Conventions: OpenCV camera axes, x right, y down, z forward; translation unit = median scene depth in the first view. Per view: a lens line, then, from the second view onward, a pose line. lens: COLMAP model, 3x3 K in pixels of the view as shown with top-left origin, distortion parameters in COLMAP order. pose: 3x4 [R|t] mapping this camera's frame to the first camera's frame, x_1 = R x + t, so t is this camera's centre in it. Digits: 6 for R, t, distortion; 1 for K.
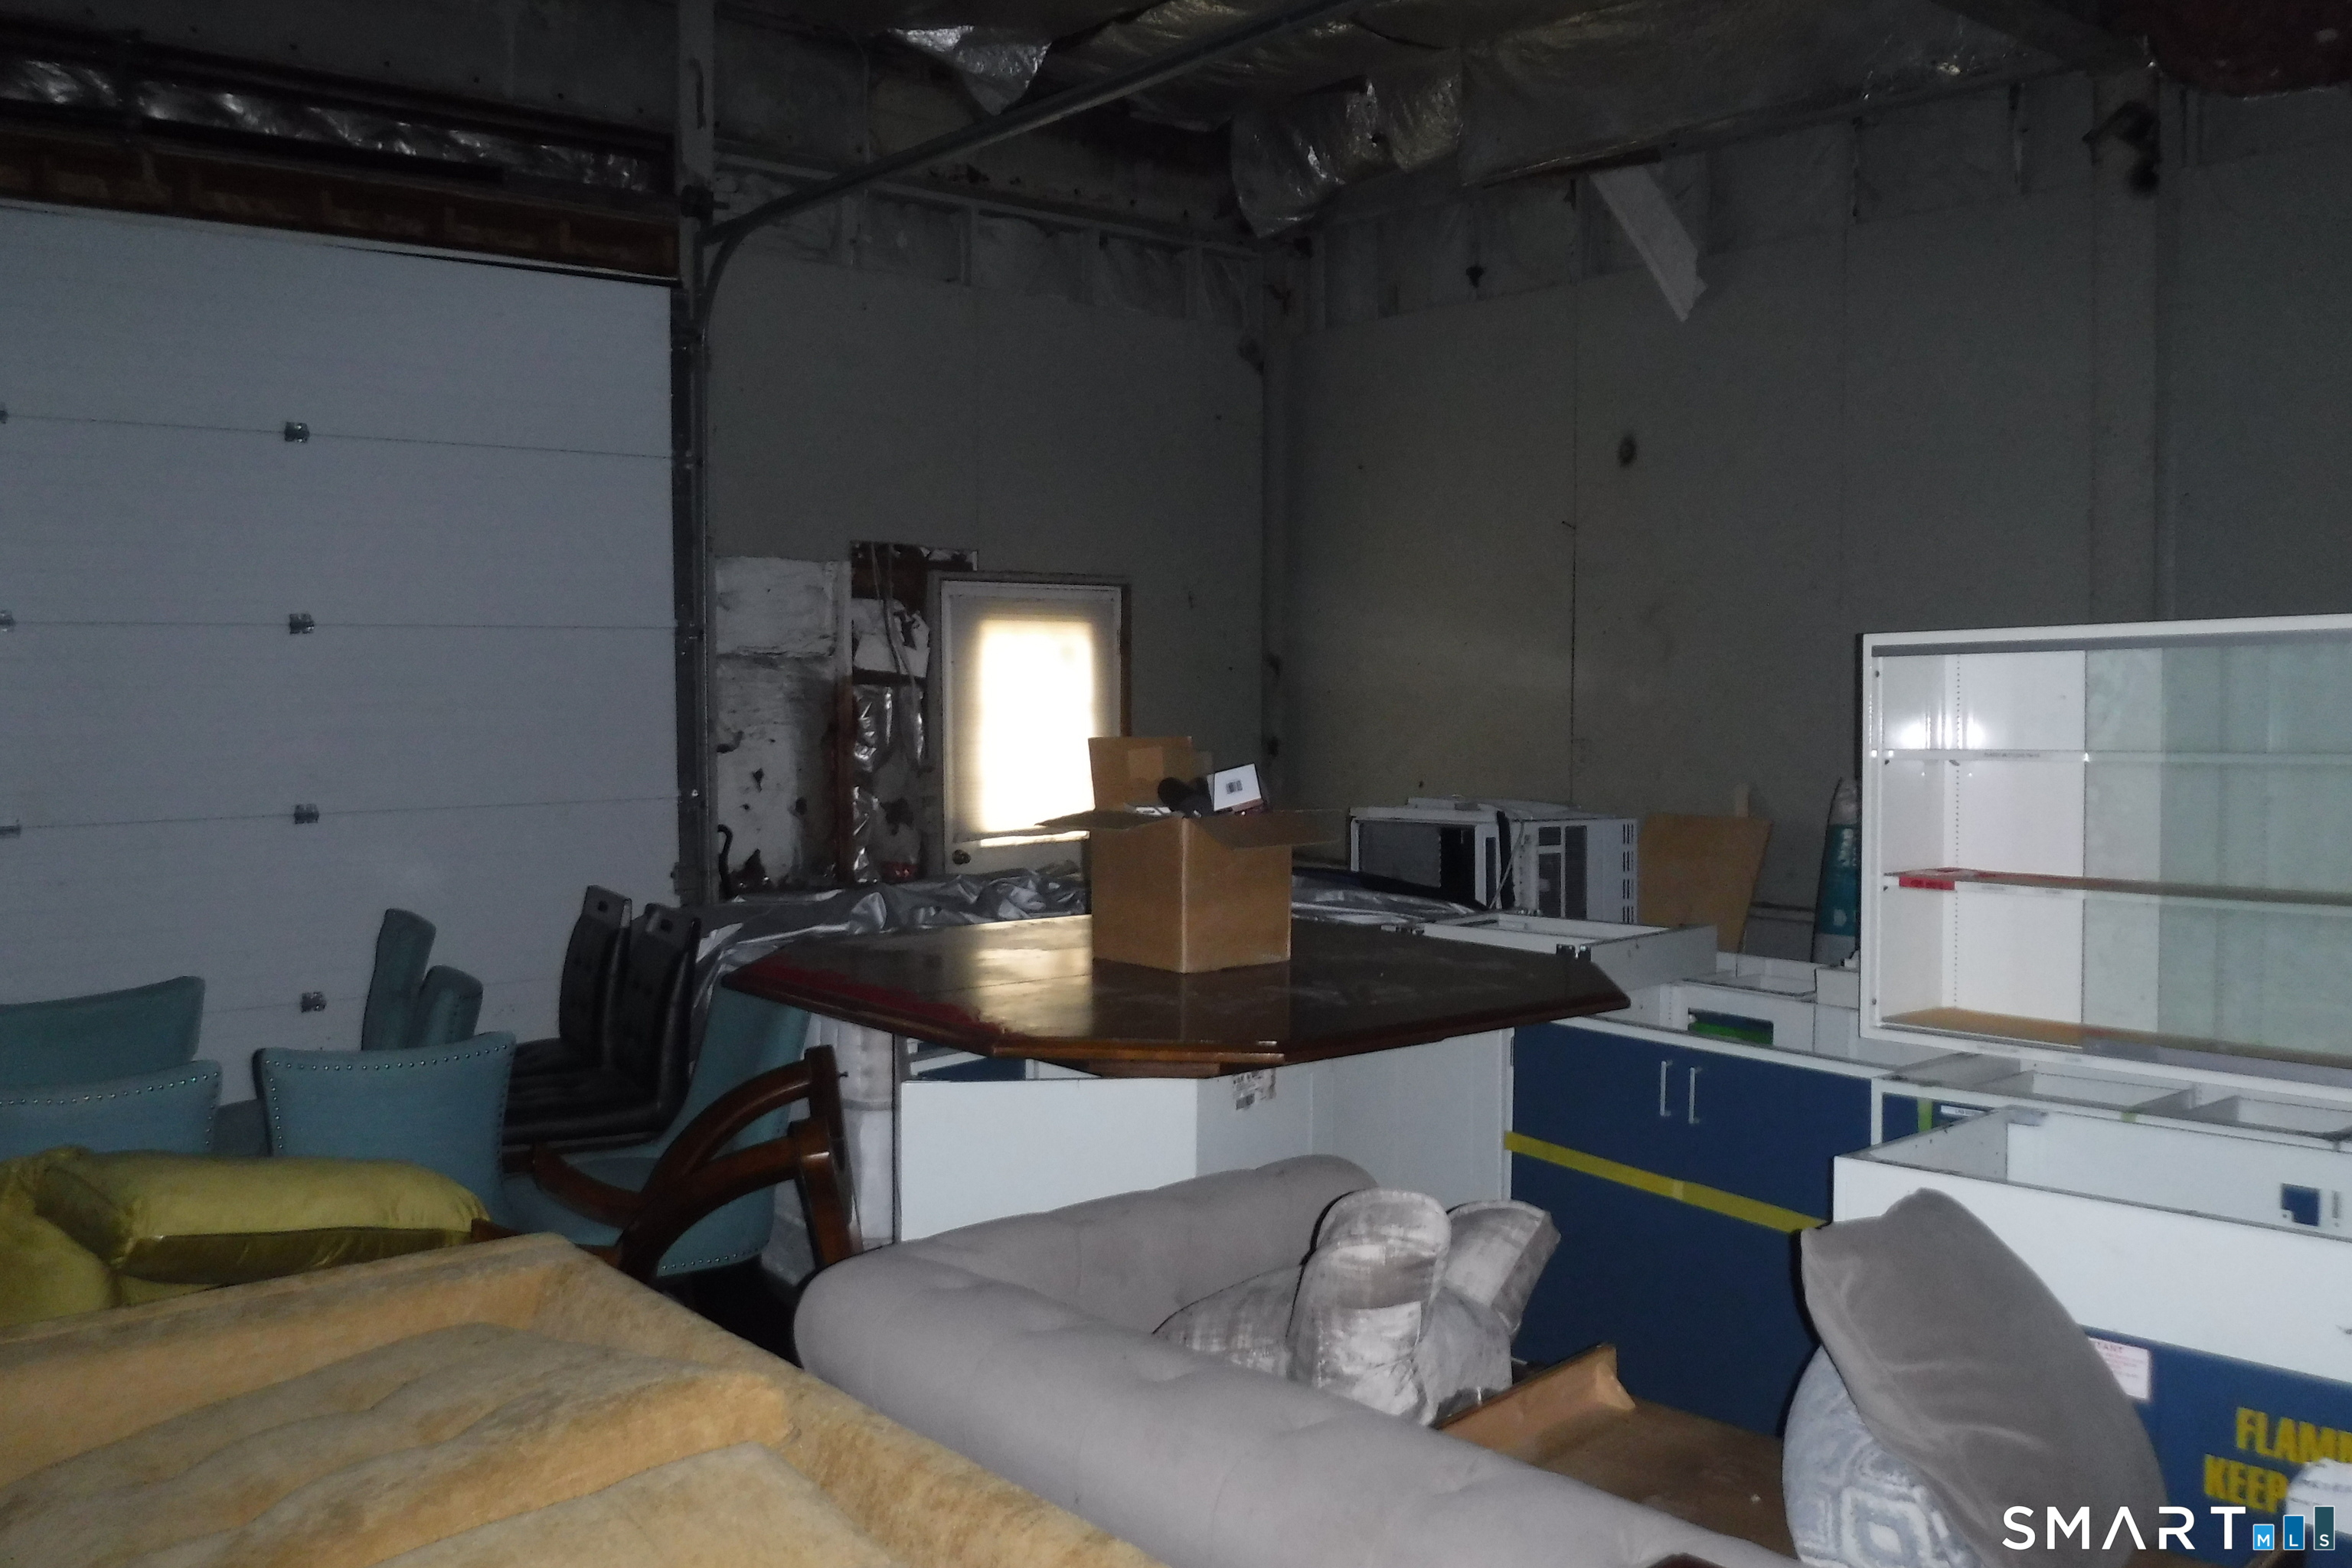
lens RADIAL K [[1951.7, 0, 1318.5], [0, 1951.7, 783.6], [0, 0, 1]] dist [-0.102535, 0.043936]
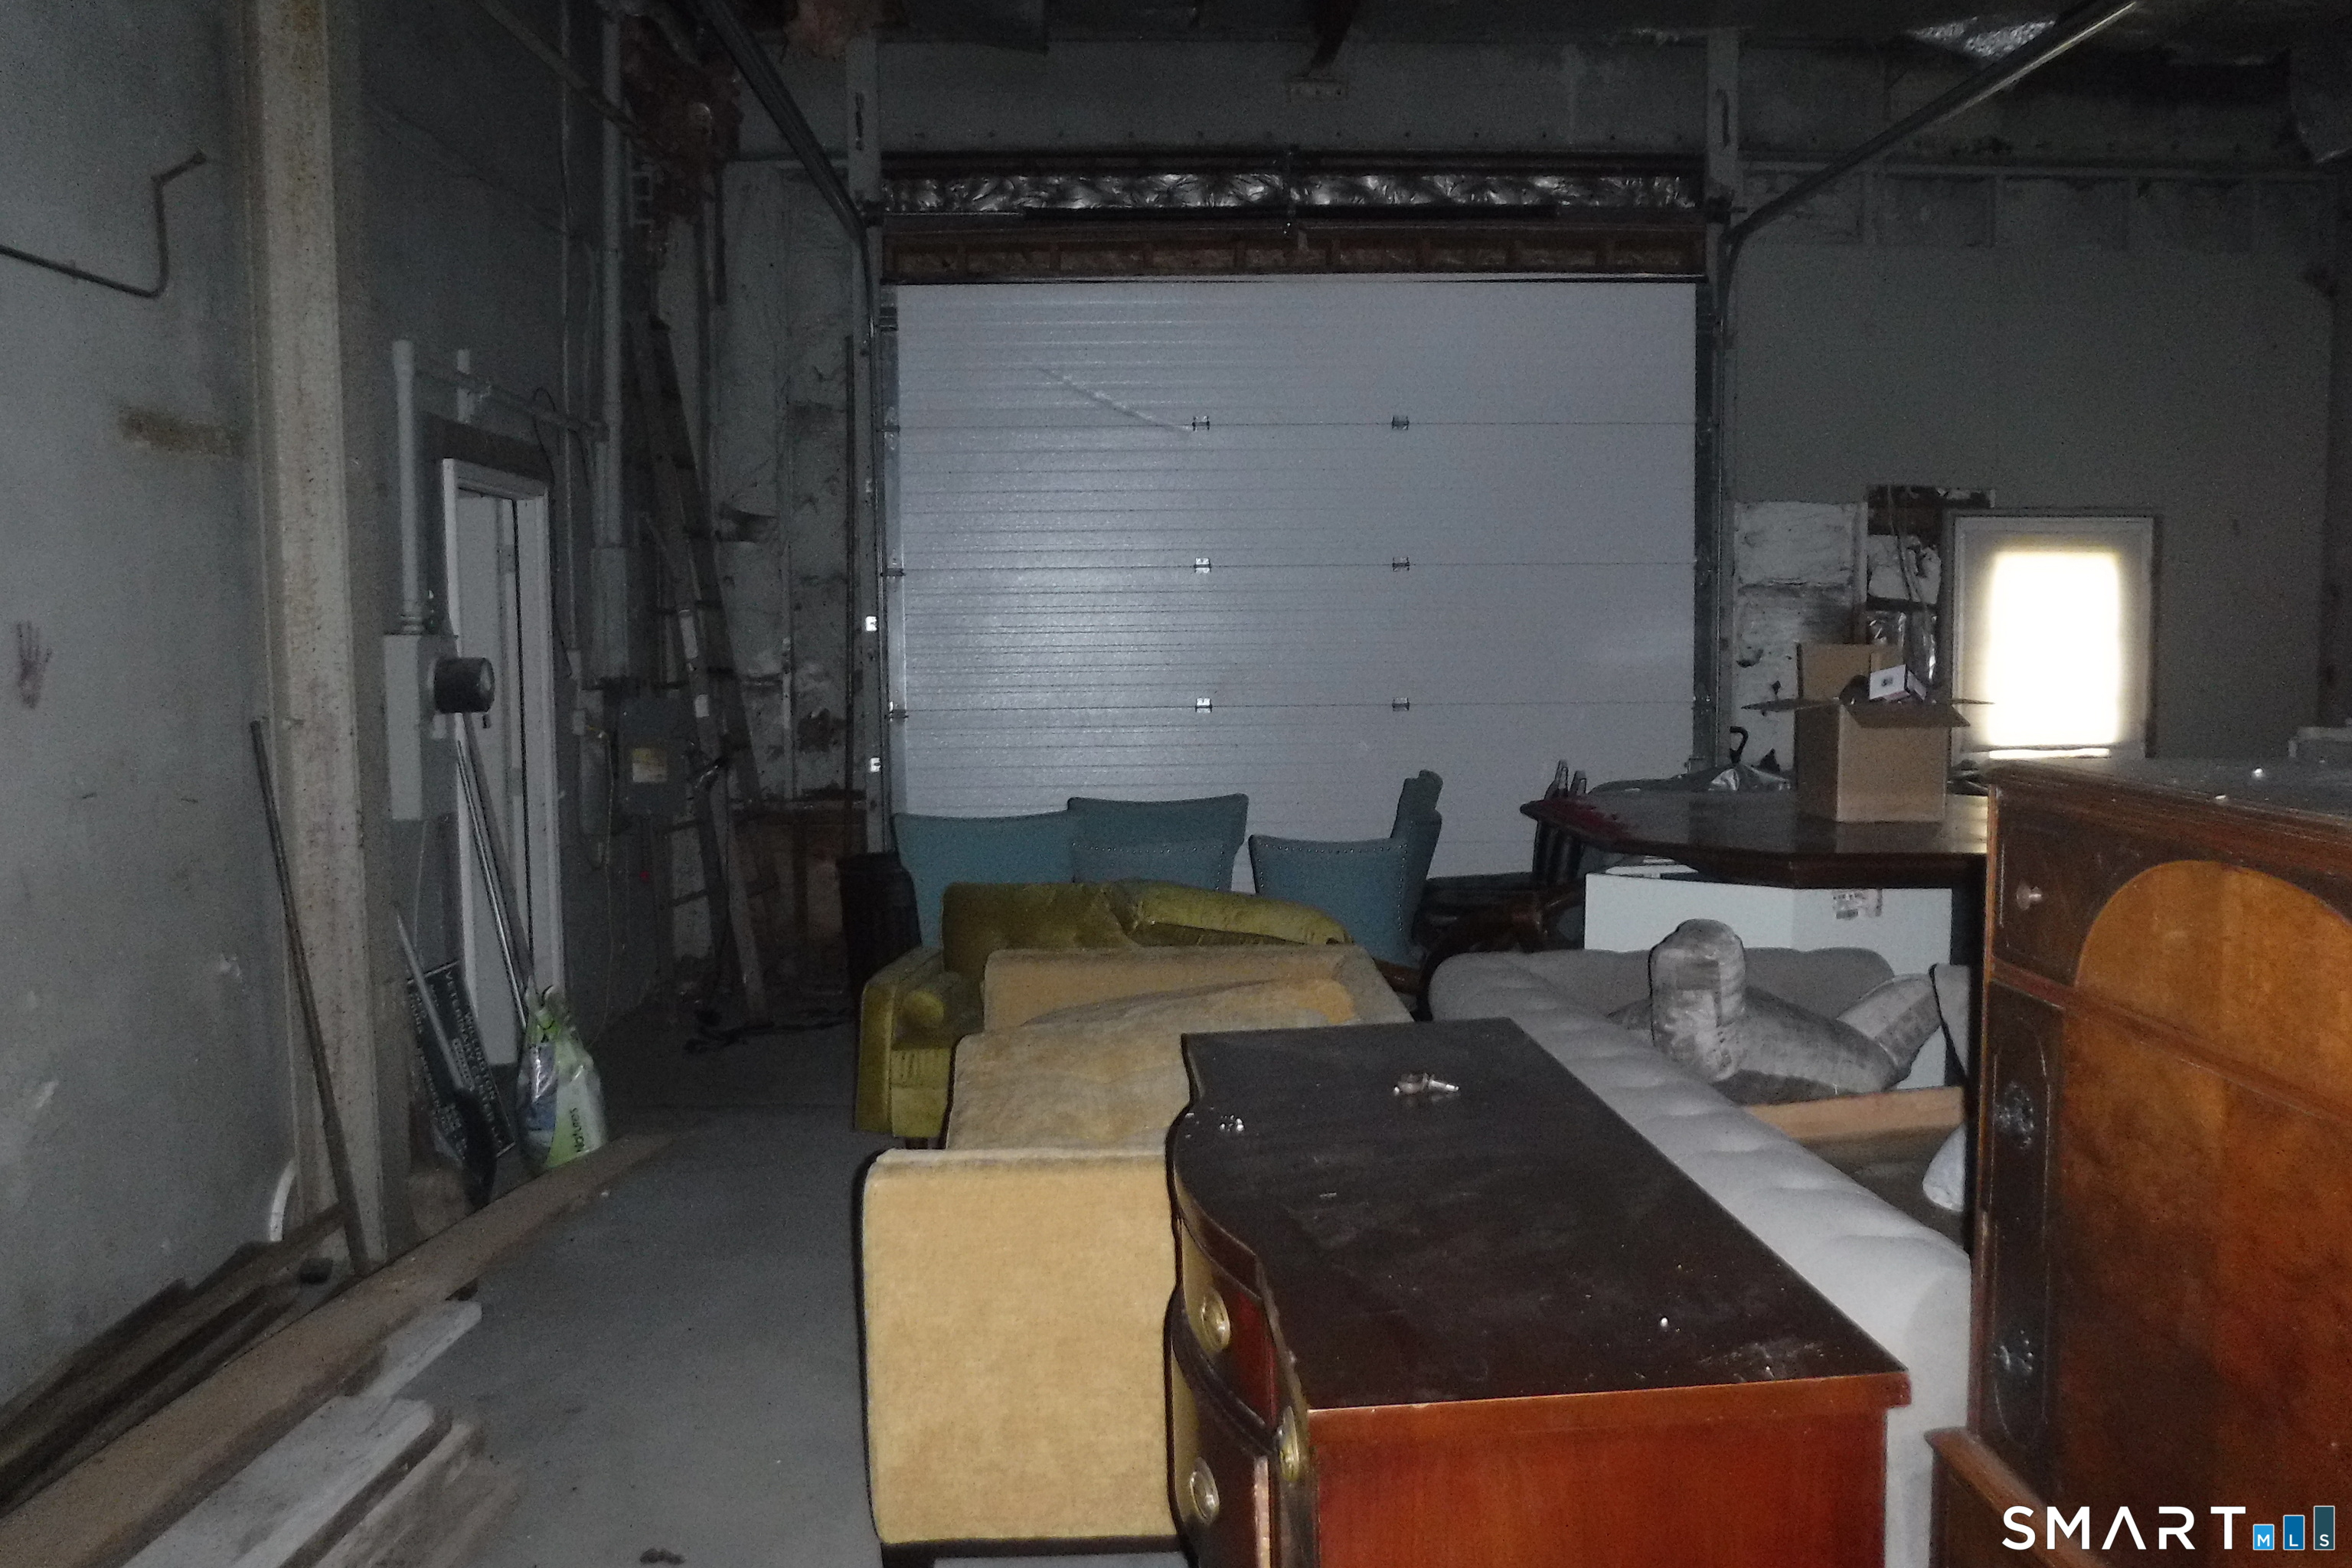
lens RADIAL K [[1951.7, 0, 1318.5], [0, 1951.7, 783.6], [0, 0, 1]] dist [-0.102535, 0.043936]
pose [[0.800418, 0.045281, -0.597730, 0.195520], [-0.024662, 0.998786, 0.042639, 0.010973], [0.598935, -0.019388, 0.800563, -0.118476]]
